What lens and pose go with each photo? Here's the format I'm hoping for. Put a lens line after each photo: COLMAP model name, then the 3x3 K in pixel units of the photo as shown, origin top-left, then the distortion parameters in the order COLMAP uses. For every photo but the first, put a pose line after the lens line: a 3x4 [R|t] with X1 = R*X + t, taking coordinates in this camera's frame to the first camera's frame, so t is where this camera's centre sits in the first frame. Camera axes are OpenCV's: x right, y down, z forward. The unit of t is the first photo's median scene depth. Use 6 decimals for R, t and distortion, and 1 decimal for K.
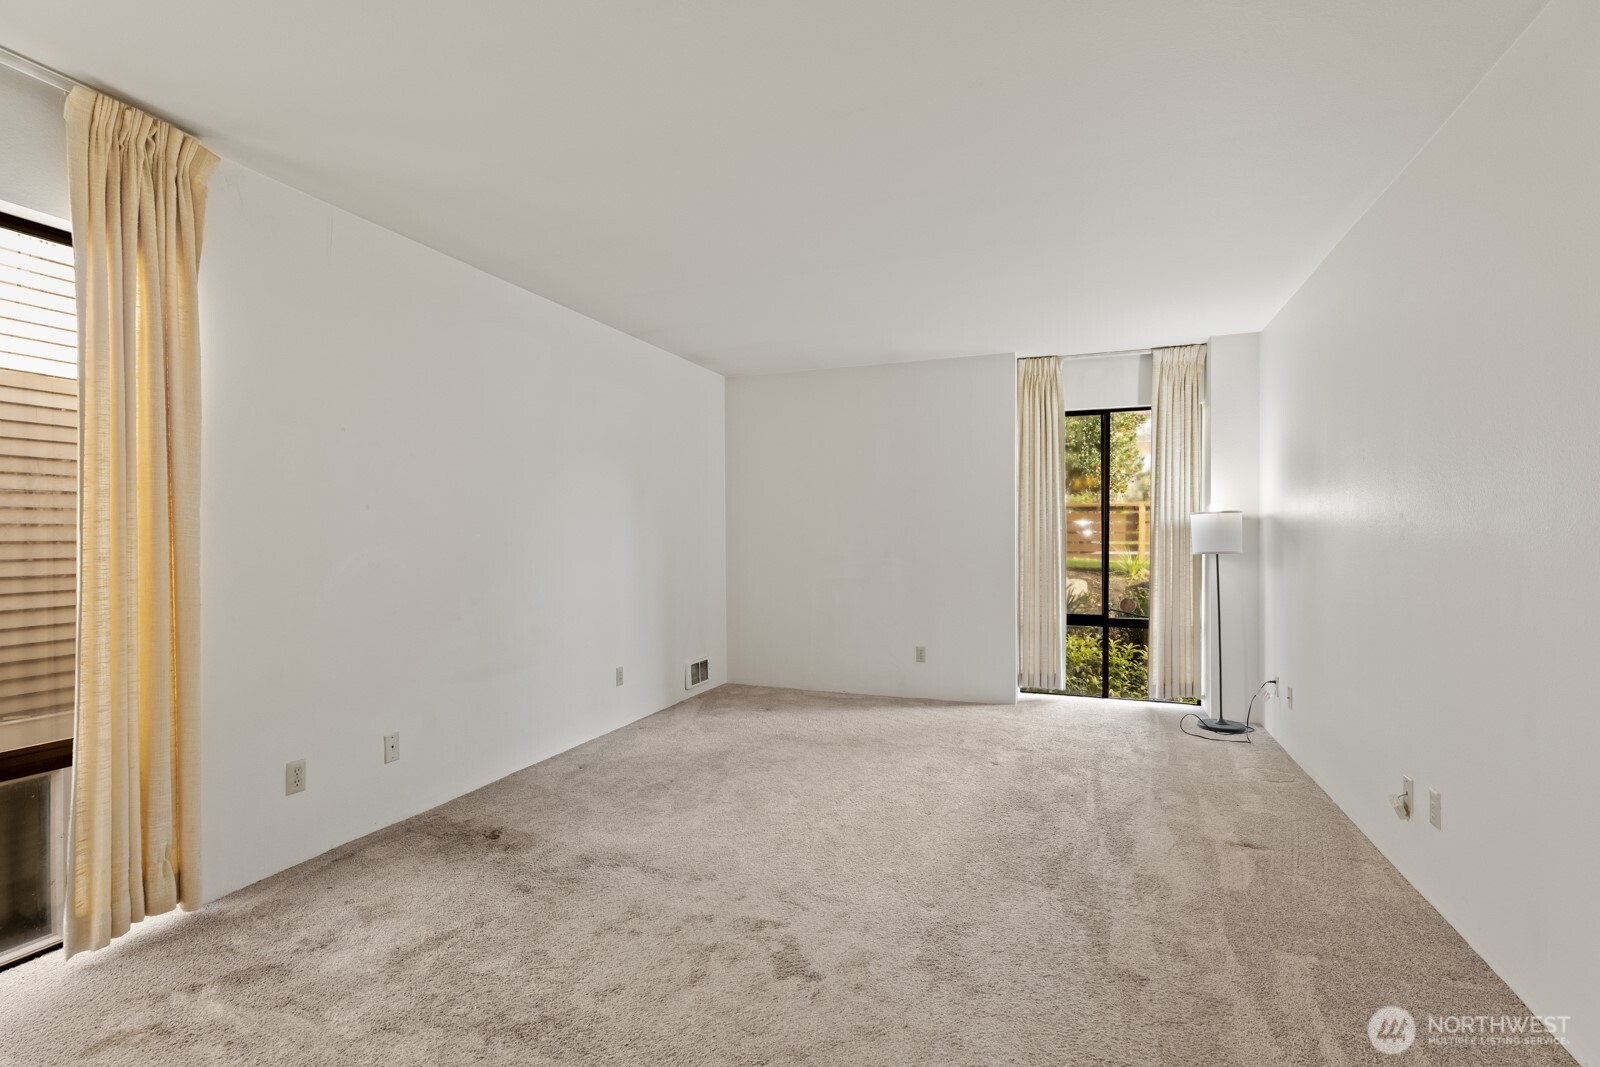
lens RADIAL K [[747.8, 0, 796.8], [0, 747.8, 536.7], [0, 0, 1]] dist [0.006234, -0.000264]
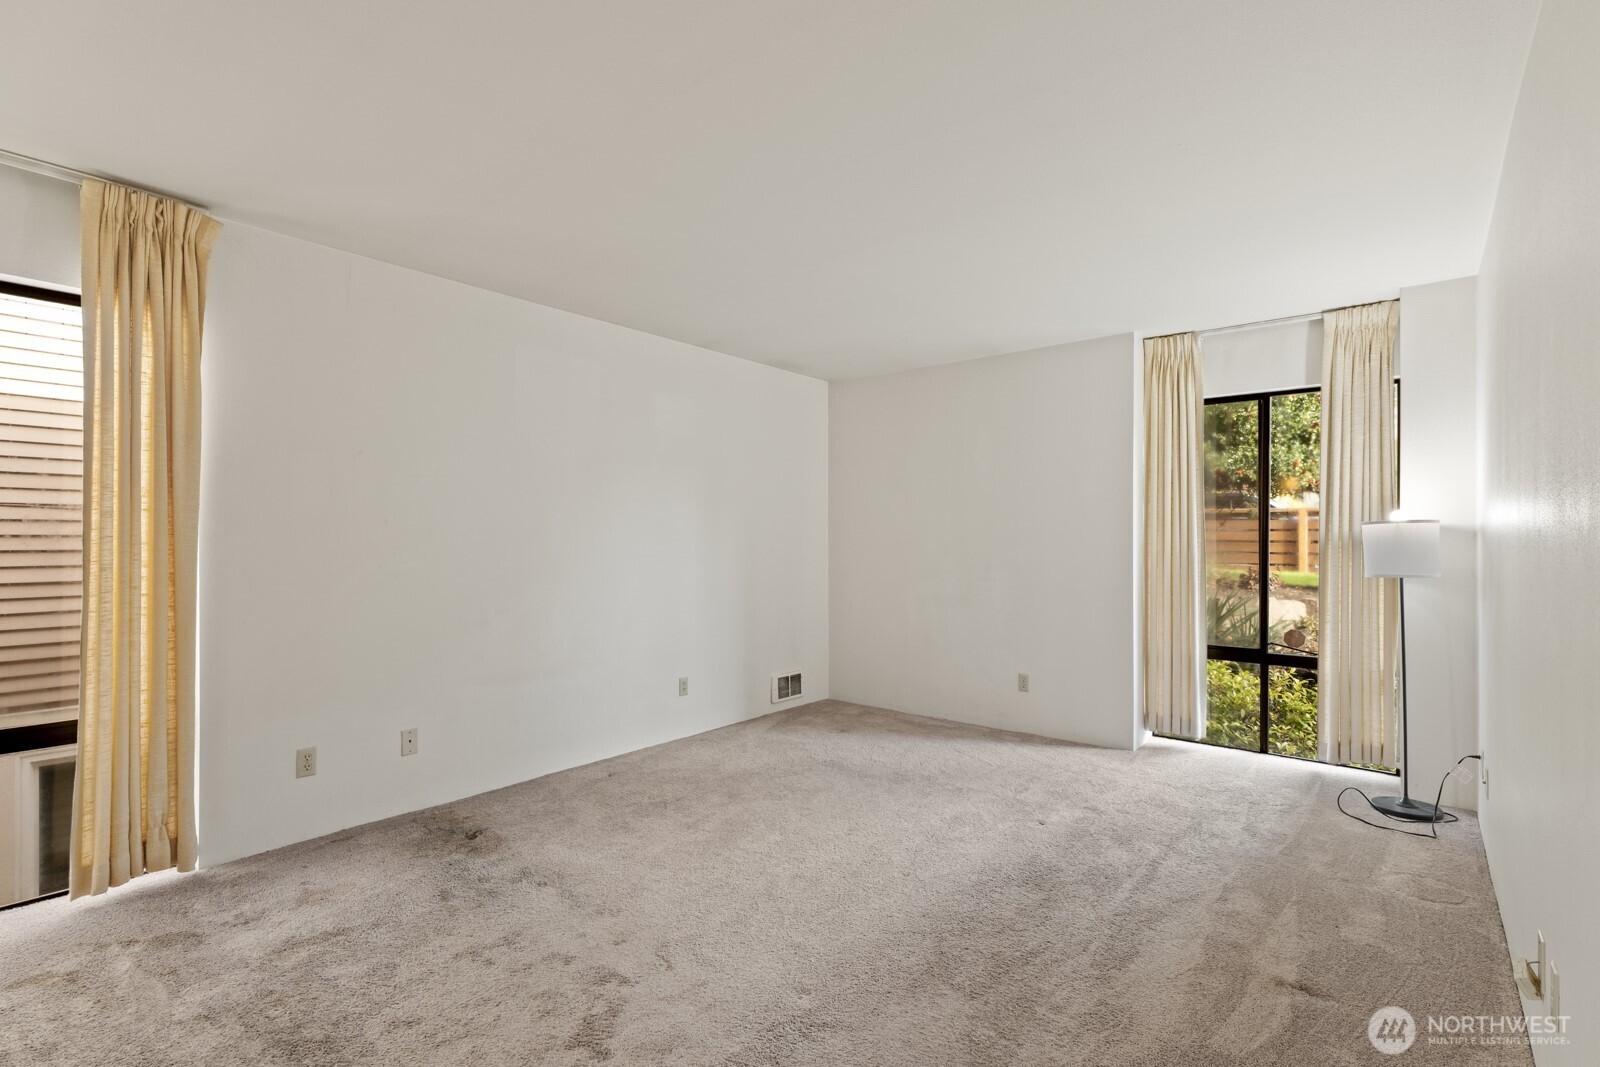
lens RADIAL K [[741.9, 0, 800.0], [0, 741.9, 533.5], [0, 0, 1]] dist [0.009935, -0.002487]
pose [[0.947678, 0.001815, -0.319223, 0.310813], [-0.005624, 0.999924, -0.011010, -0.011863], [0.319178, 0.012230, 0.947616, 0.136695]]
